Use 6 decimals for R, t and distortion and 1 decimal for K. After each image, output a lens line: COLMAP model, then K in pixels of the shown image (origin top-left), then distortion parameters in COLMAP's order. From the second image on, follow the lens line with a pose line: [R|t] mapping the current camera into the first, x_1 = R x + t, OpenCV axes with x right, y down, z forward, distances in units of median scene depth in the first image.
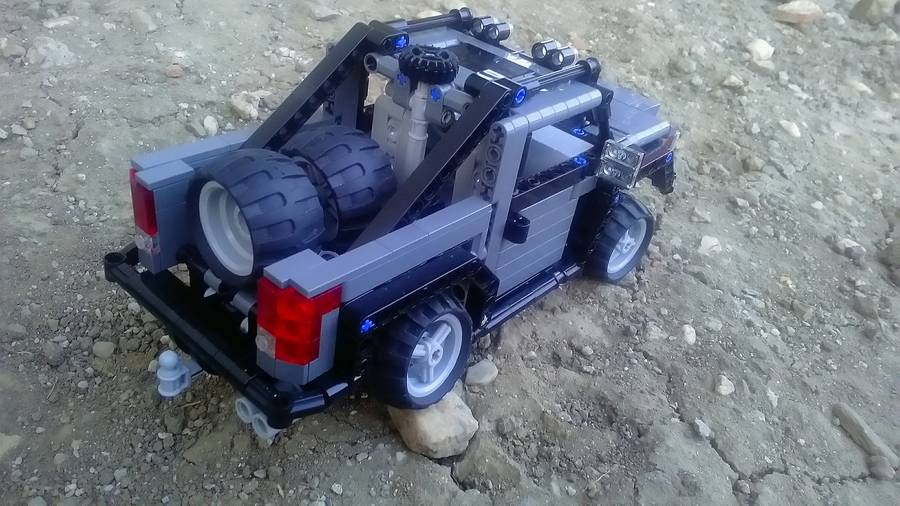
lens RADIAL K [[726.6, 0, 445.7], [0, 726.6, 251.5], [0, 0, 1]] dist [0.113699, -0.274957]
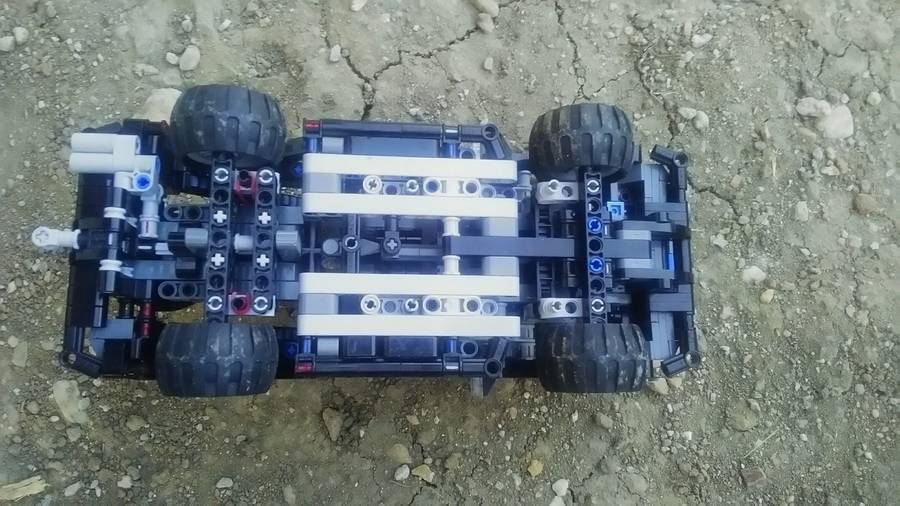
lens RADIAL K [[705.8, 0, 450.0], [0, 705.8, 253.0], [0, 0, 1]] dist [0.120252, -0.239955]
pose [[0.944019, -0.296945, -0.143706, 0.395175], [0.310852, 0.654857, 0.688864, -0.247968], [-0.110448, -0.694972, 0.710503, -0.187951]]
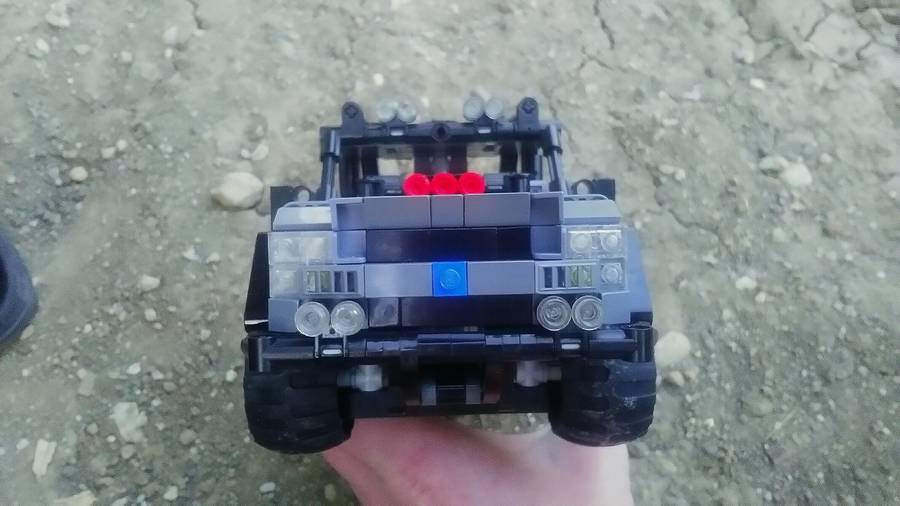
lens RADIAL K [[729.3, 0, 443.9], [0, 729.3, 252.1], [0, 0, 1]] dist [0.123602, -0.263951]
pose [[0.930209, -0.365330, -0.035288, 0.282687], [0.351622, 0.859462, 0.371061, -0.083003], [-0.105231, -0.357572, 0.927938, -0.496620]]
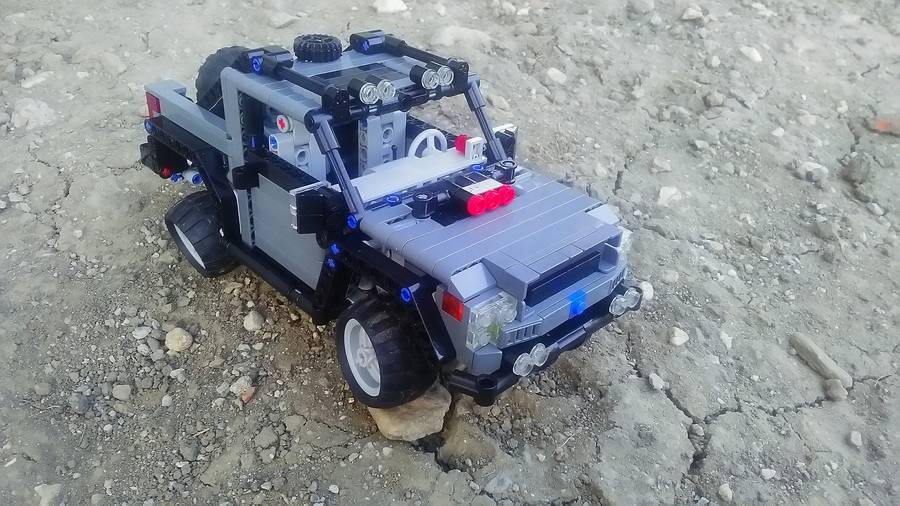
lens RADIAL K [[726.6, 0, 445.7], [0, 726.6, 251.5], [0, 0, 1]] dist [0.113699, -0.274957]
pose [[0.985517, -0.162759, -0.047589, 0.074014], [0.165703, 0.983940, 0.066366, -0.047114], [0.036023, -0.073291, 0.996660, -0.057614]]
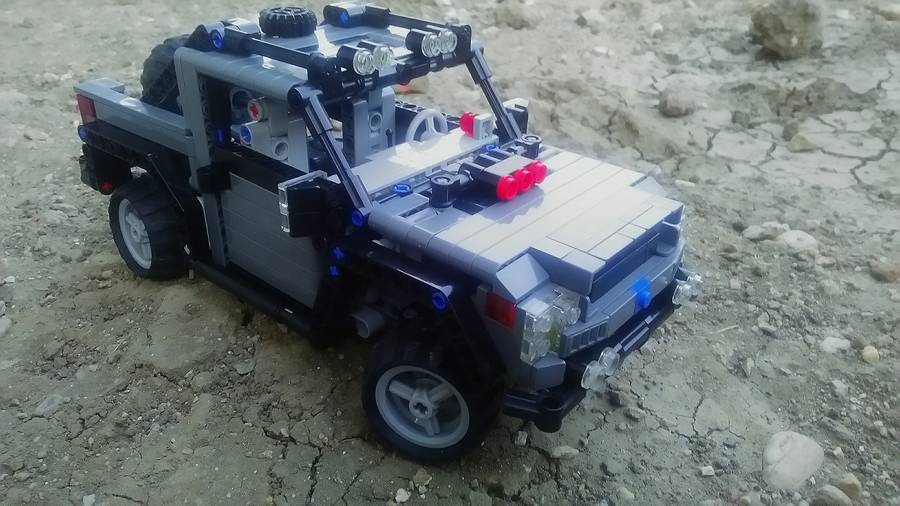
lens RADIAL K [[726.6, 0, 445.7], [0, 726.6, 251.5], [0, 0, 1]] dist [0.113699, -0.274957]
pose [[0.815447, -0.441986, 0.373757, 0.149386], [0.466883, 0.883918, 0.026650, 0.218690], [-0.342150, 0.152769, 0.927144, -0.114585]]
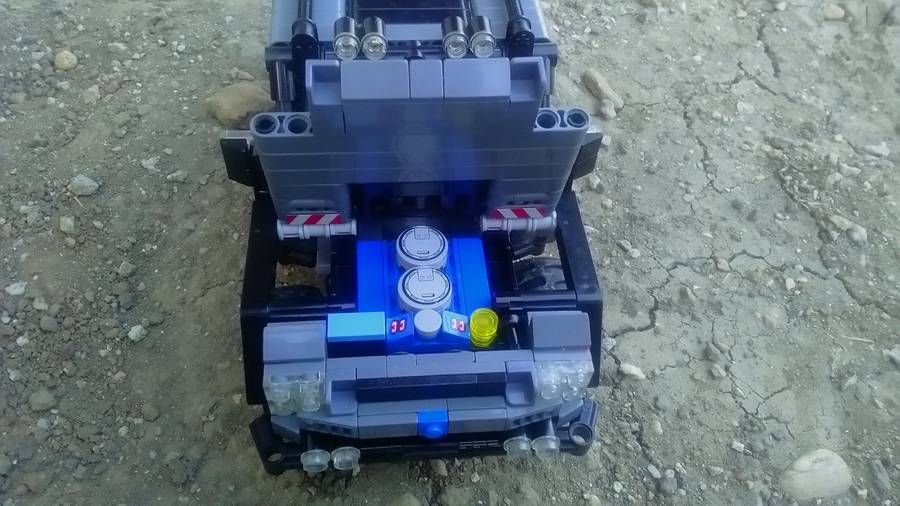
lens RADIAL K [[726.6, 0, 445.7], [0, 726.6, 251.5], [0, 0, 1]] dist [0.113699, -0.274957]
pose [[0.990426, -0.120250, -0.067795, 0.245927], [0.132491, 0.965945, 0.222254, 0.141244], [0.038760, -0.229108, 0.972629, -0.222997]]
